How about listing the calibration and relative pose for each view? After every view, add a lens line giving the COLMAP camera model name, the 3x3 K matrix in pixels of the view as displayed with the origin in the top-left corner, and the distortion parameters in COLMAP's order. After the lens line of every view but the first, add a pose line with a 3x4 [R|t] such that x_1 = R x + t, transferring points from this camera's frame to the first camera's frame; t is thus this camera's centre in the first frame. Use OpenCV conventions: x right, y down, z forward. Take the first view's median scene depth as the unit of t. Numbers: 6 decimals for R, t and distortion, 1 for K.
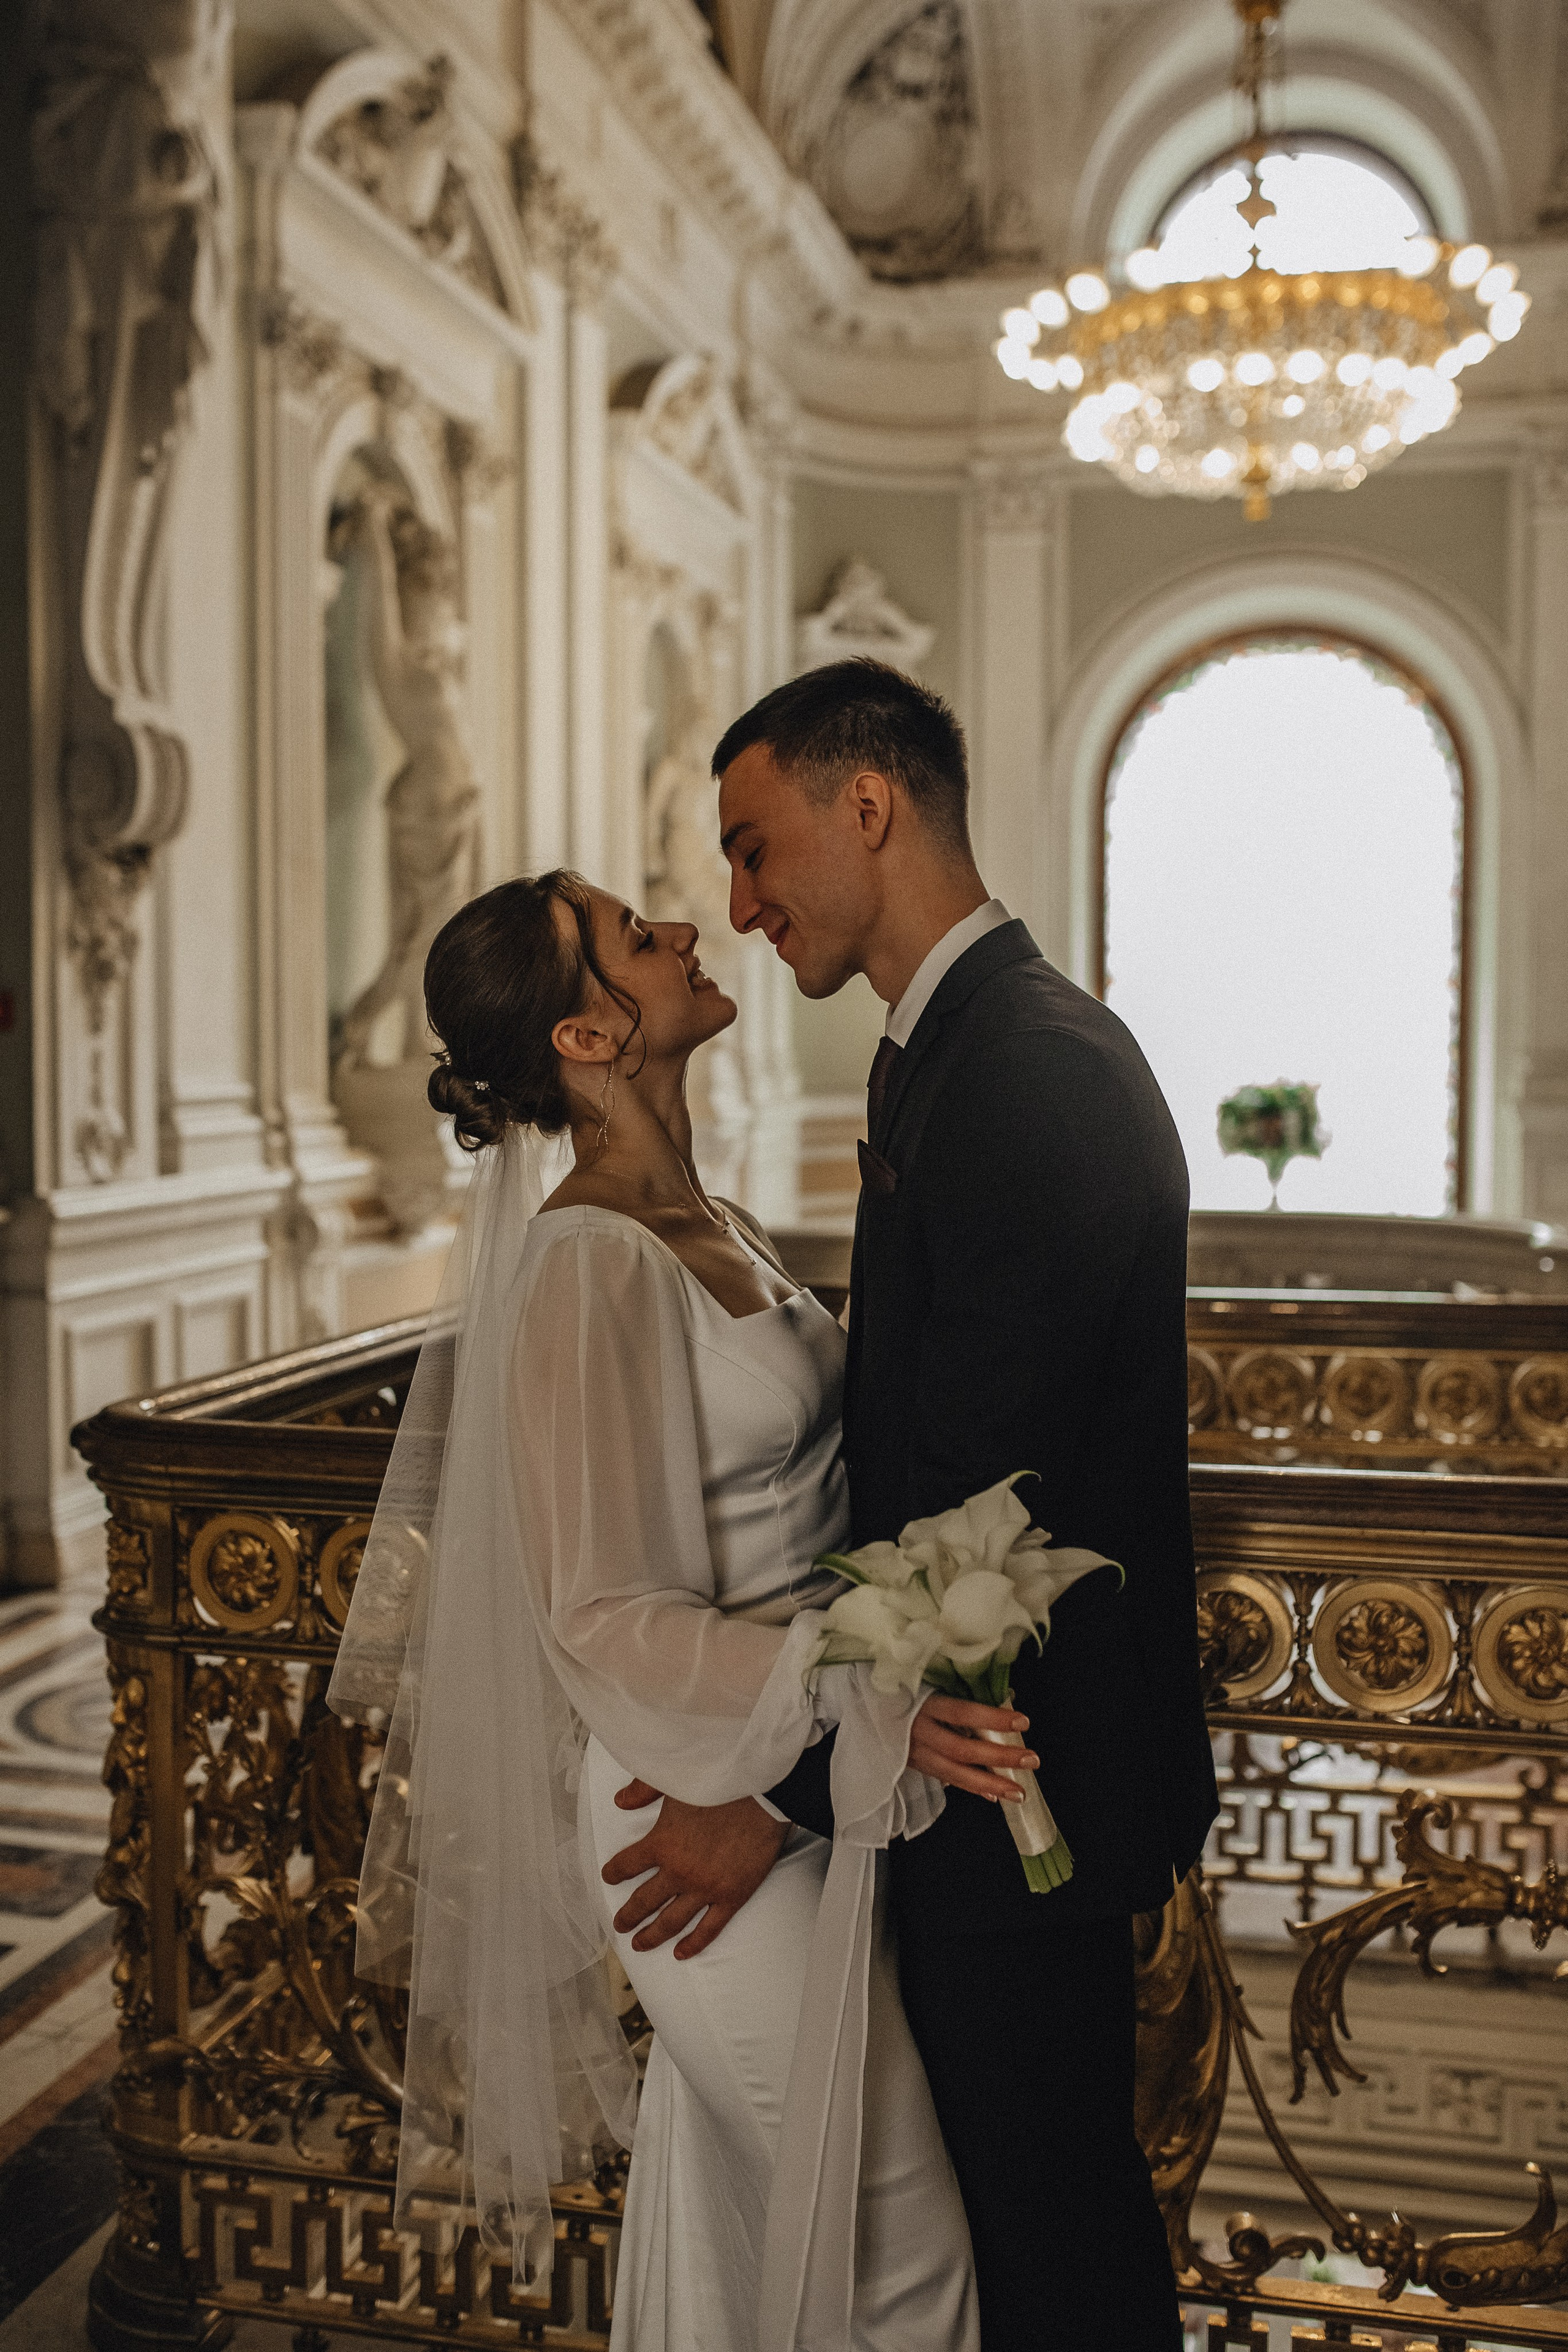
lens RADIAL K [[2350.9, 0, 784.0], [0, 2350.9, 1176.0], [0, 0, 1]] dist [-0.083373, 0.135050]
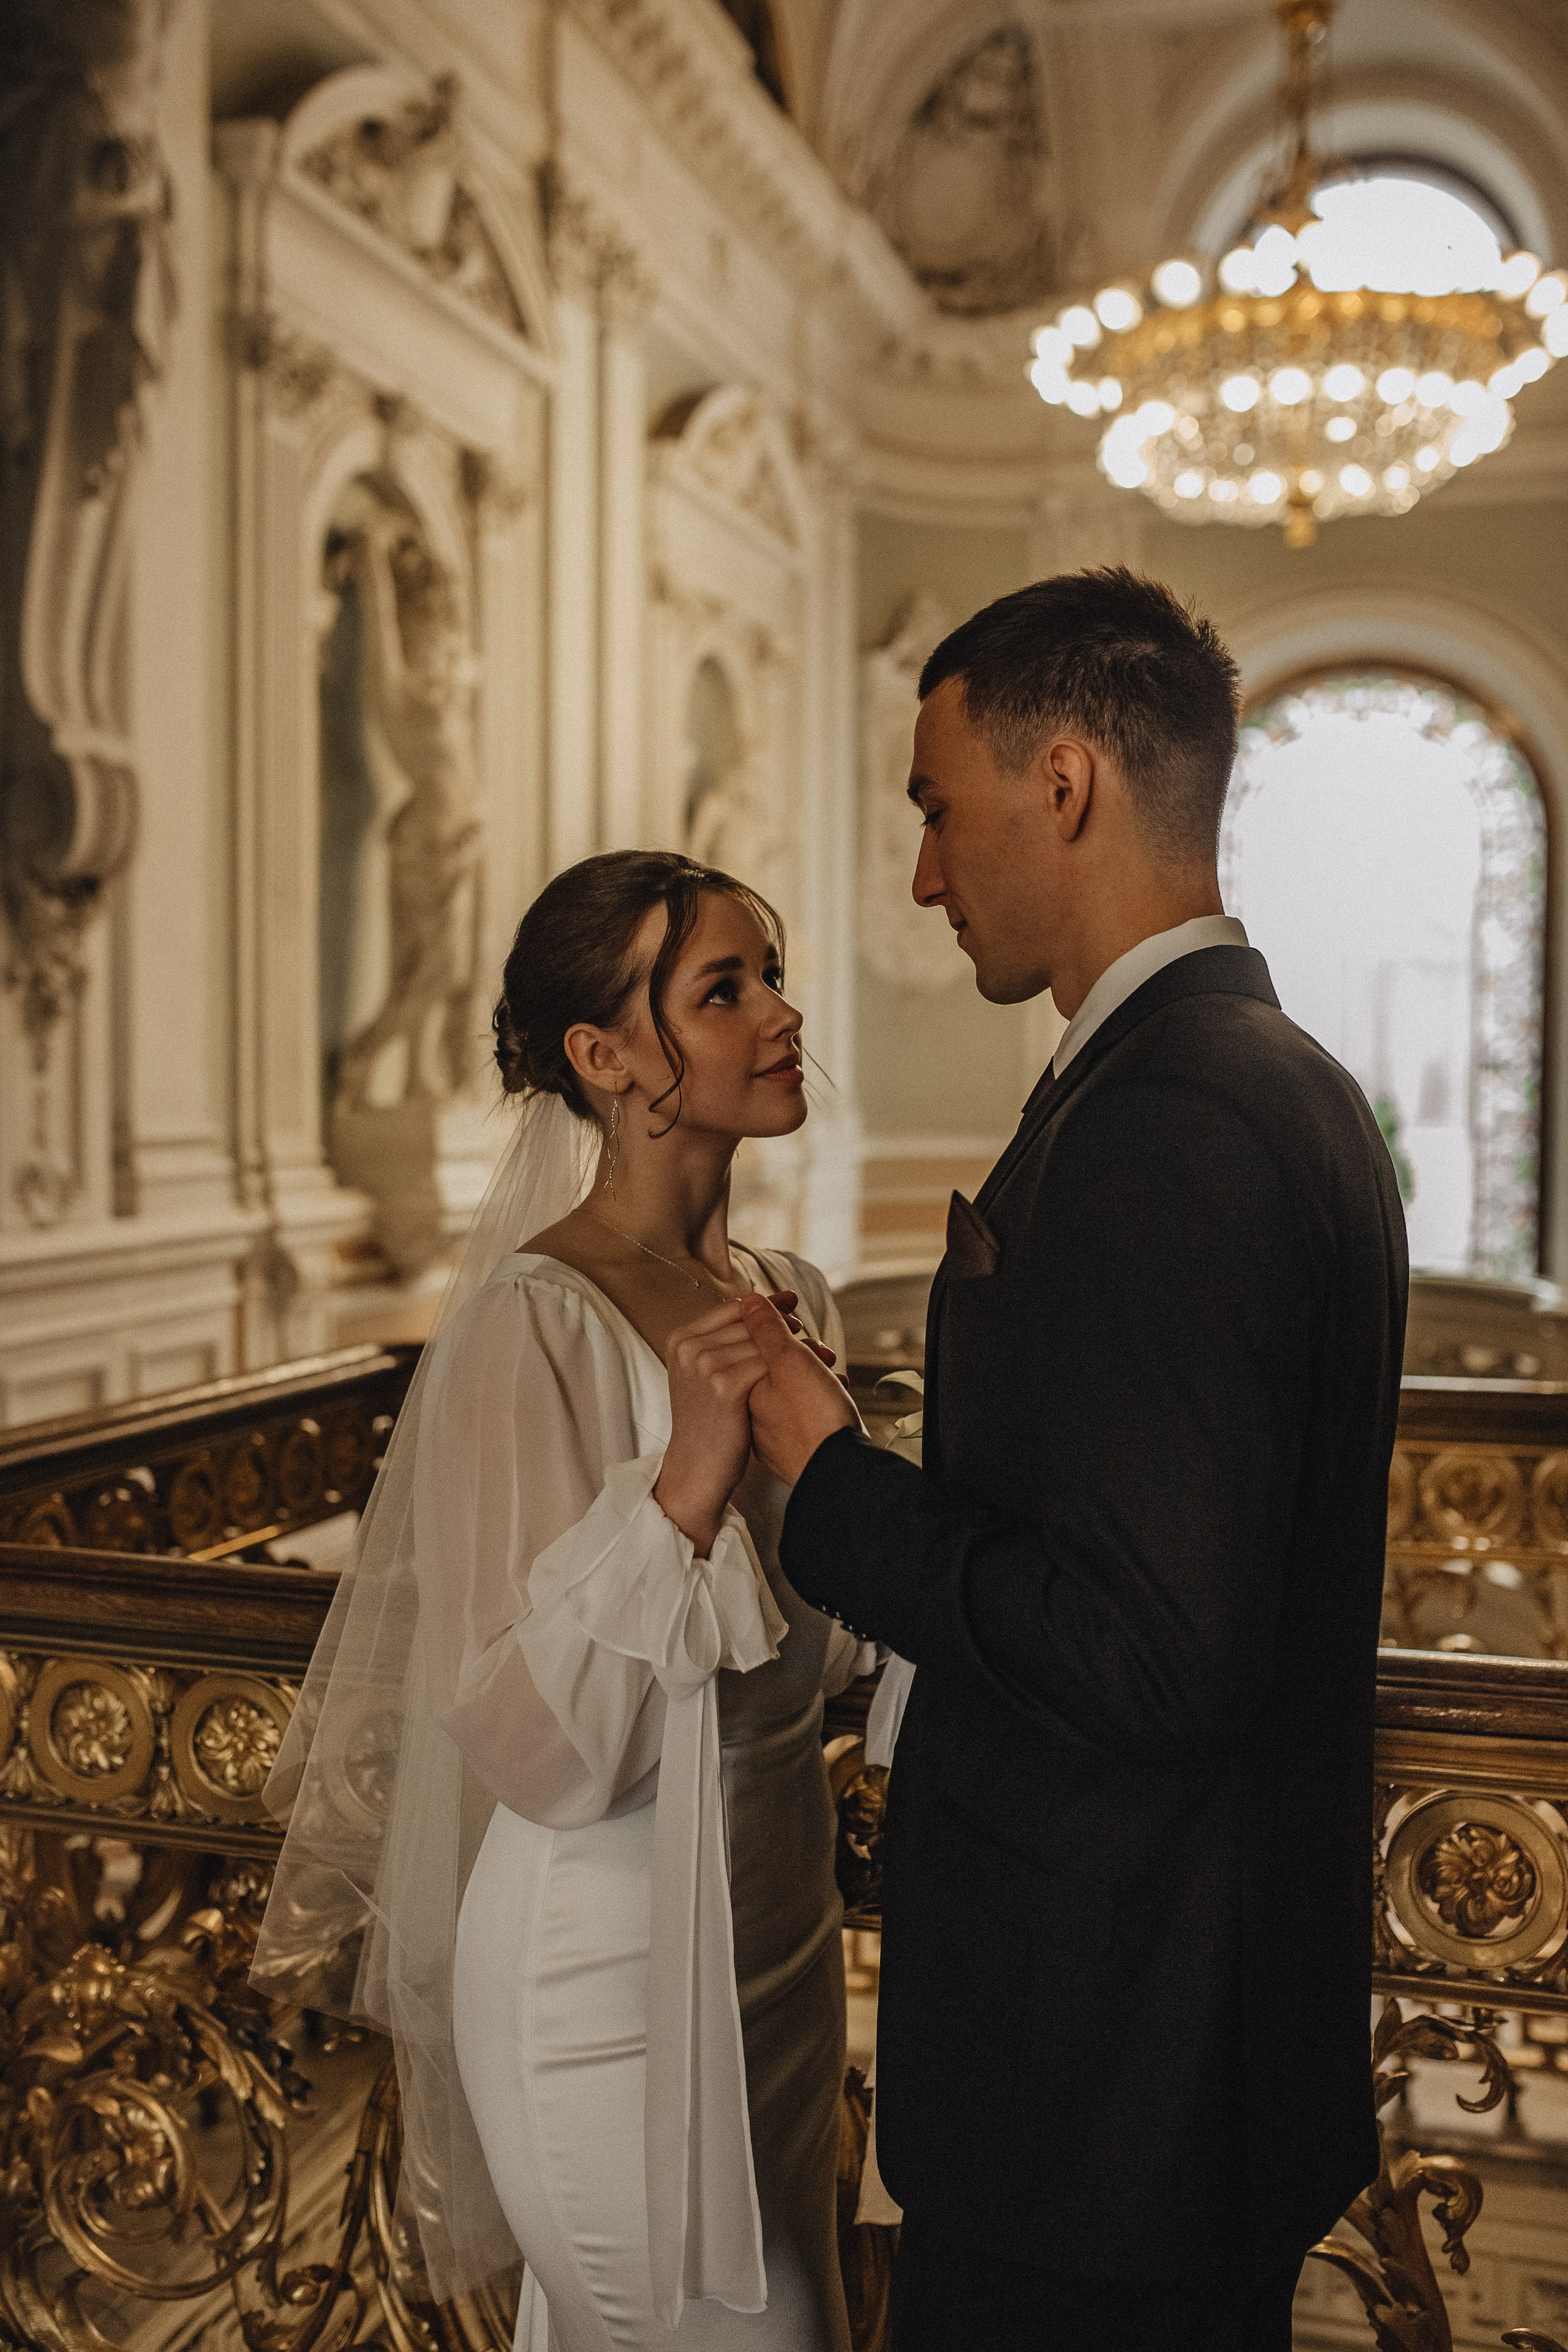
lens RADIAL K [[2306.1, 0, 784.0], [0, 2306.1, 1176.0], [0, 0, 1]] dist [-0.060848, 0.108146]
pose [[0.998300, 0.007988, -0.057728, 0.050304], [-0.008861, 0.999850, -0.014890, -0.004515], [0.057601, 0.015376, 0.998221, 0.048311]]
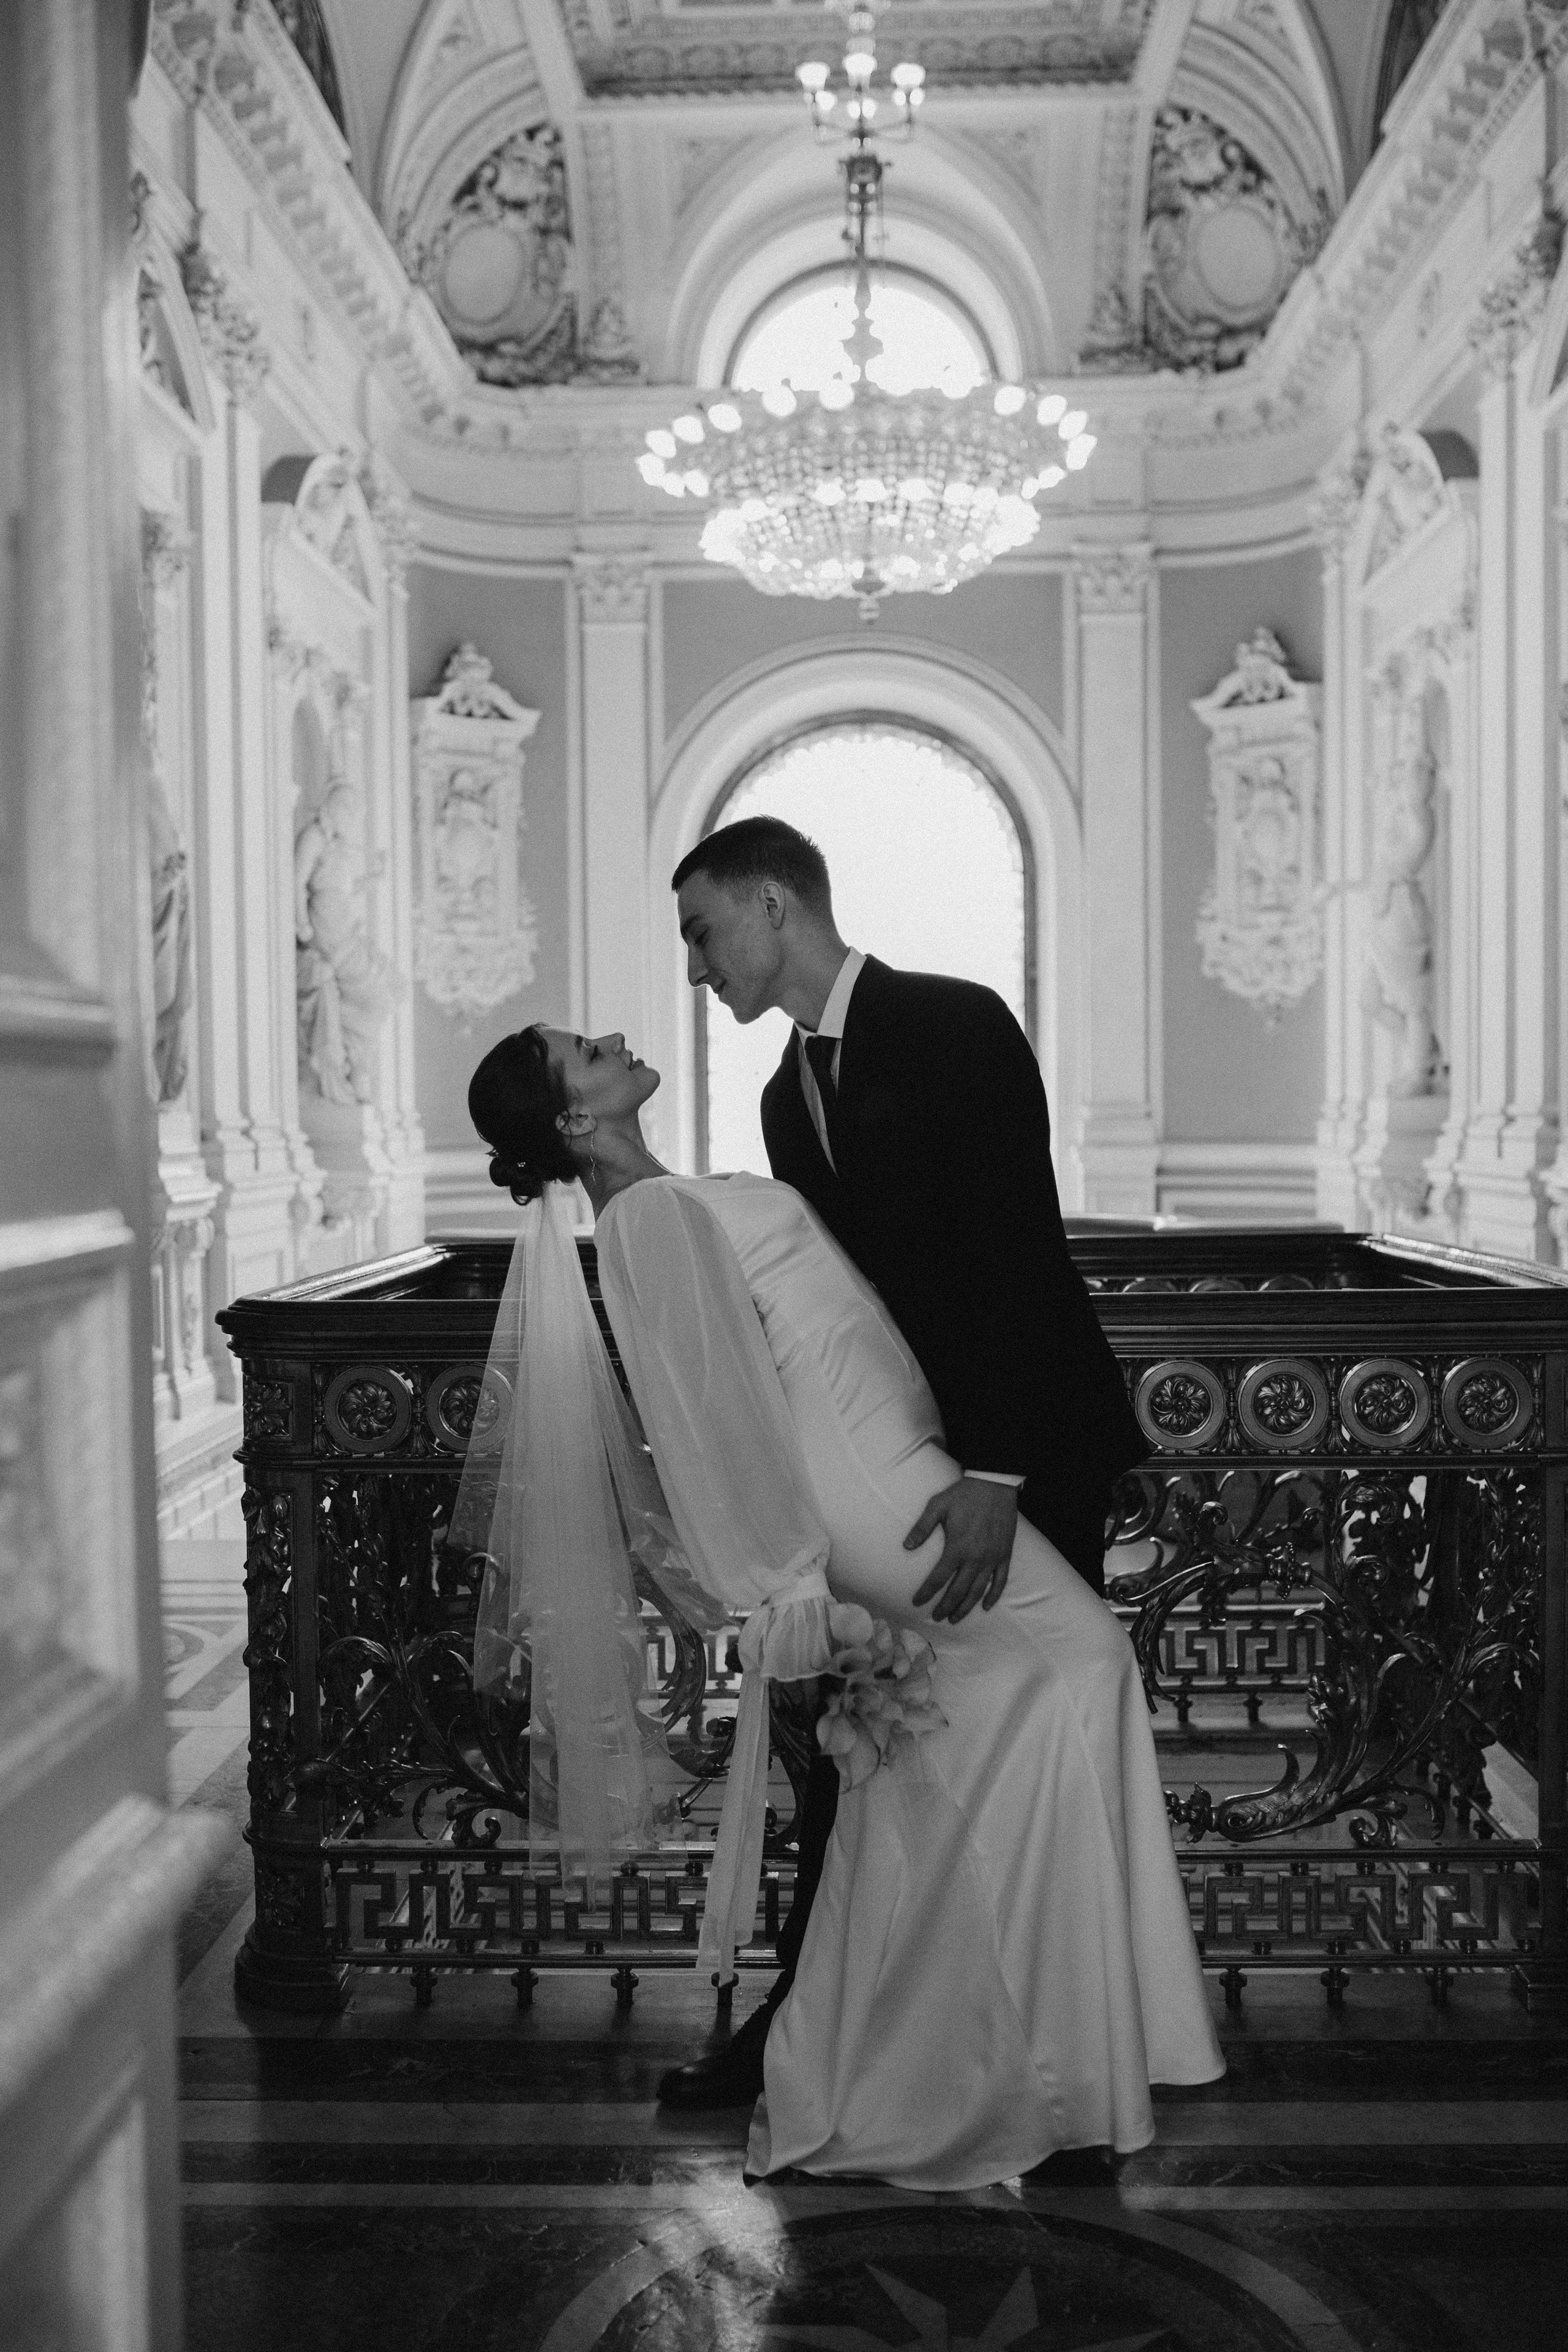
lens RADIAL K [[2381.0, 0, 792.7], [0, 2381.0, 1202.5], [0, 0, 1]] dist [-0.056972, 0.105876]
pose [[0.979489, -0.021399, 0.200358, -0.075050], [0.026059, 0.999447, -0.020649, 0.023825], [-0.199806, 0.025447, 0.979505, -0.118009]]
